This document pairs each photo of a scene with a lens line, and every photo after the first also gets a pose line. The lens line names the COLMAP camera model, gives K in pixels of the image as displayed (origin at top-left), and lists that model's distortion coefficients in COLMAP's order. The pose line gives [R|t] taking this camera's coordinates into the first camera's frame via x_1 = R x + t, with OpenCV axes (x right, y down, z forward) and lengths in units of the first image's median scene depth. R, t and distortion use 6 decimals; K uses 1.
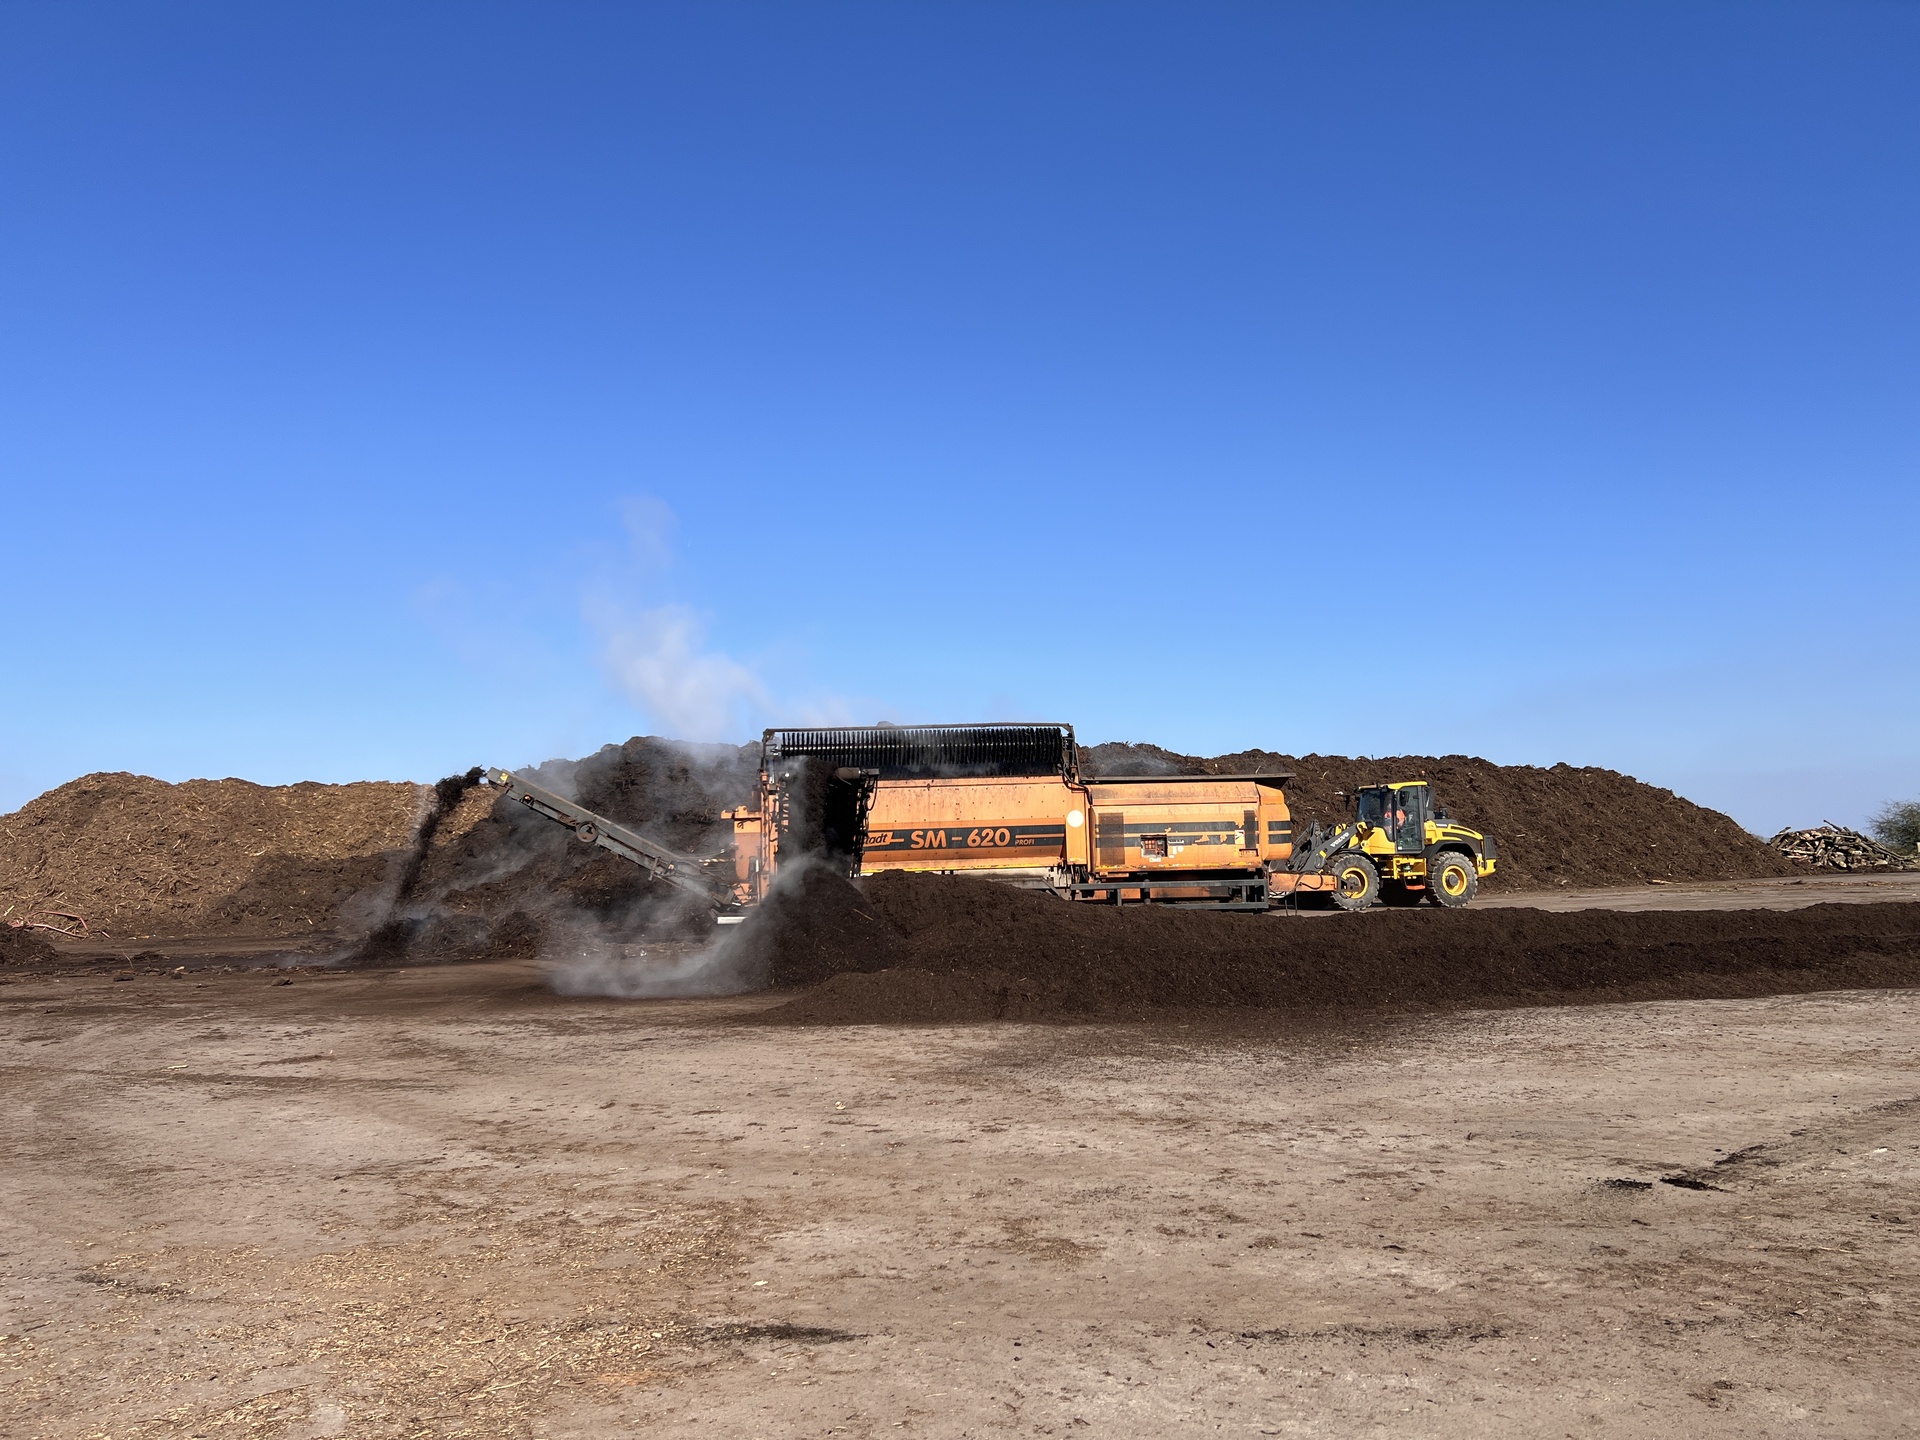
lens RADIAL K [[1428.3, 0, 952.9], [0, 1428.3, 713.0], [0, 0, 1]] dist [0.042715, -0.002211]
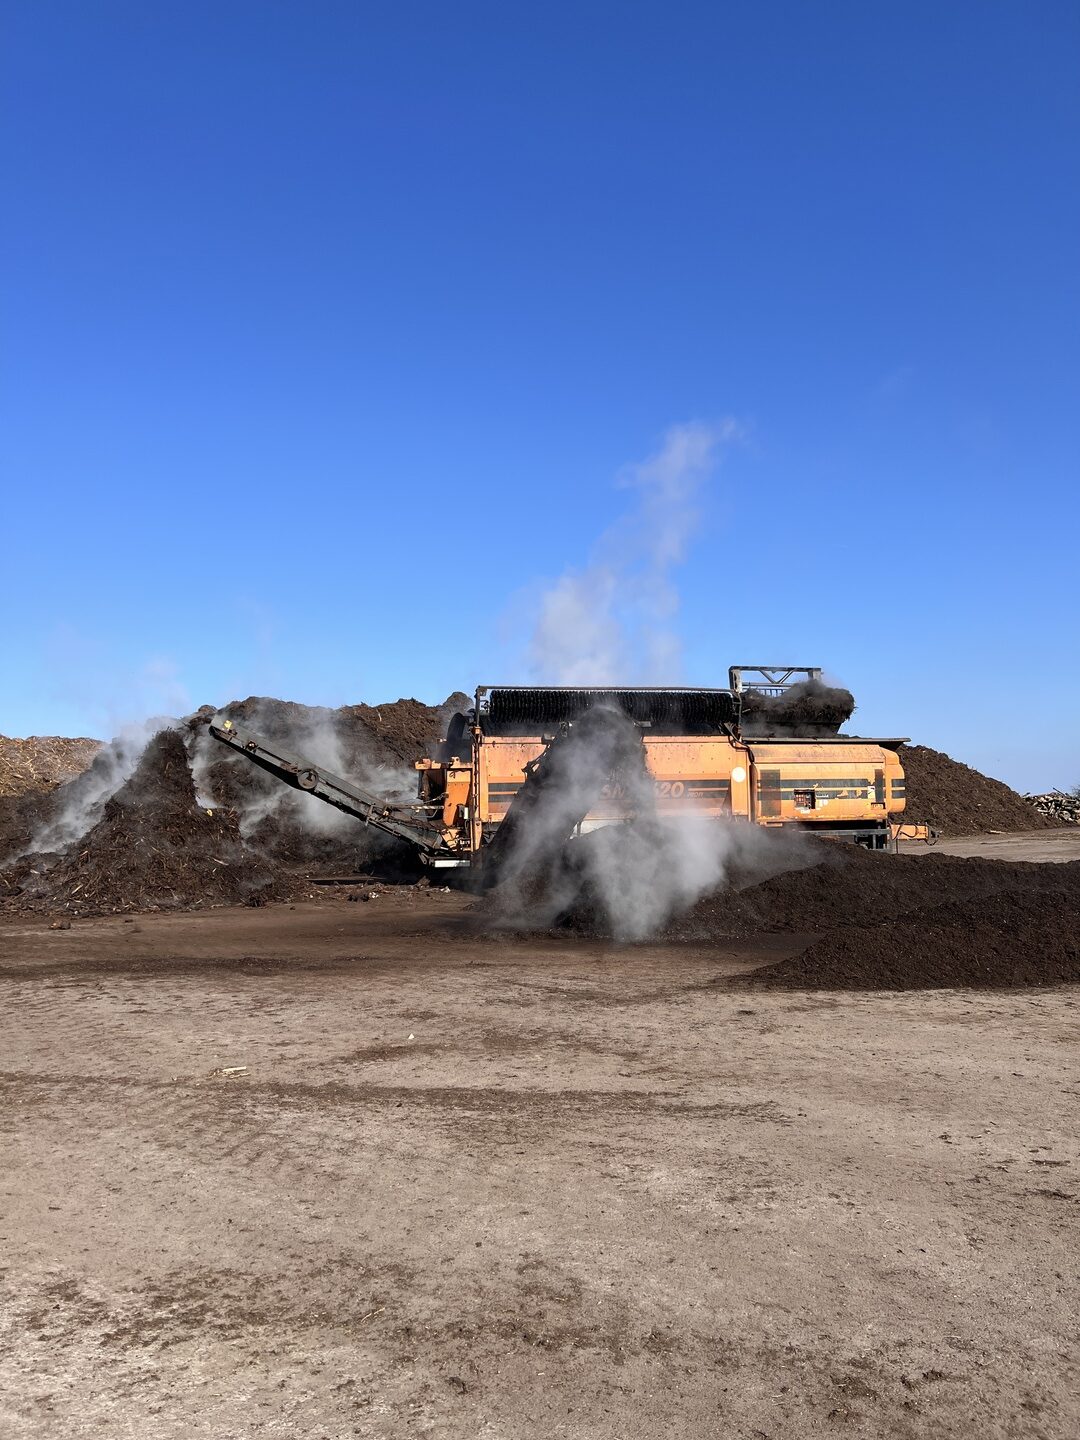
lens RADIAL K [[1071.2, 0, 539.7], [0, 1071.2, 731.0], [0, 0, 1]] dist [0.042715, -0.002211]
pose [[0.985685, 0.022403, 0.167104, -0.210204], [-0.026843, 0.999343, 0.024357, 0.023501], [-0.166449, -0.028494, 0.985638, 0.194215]]
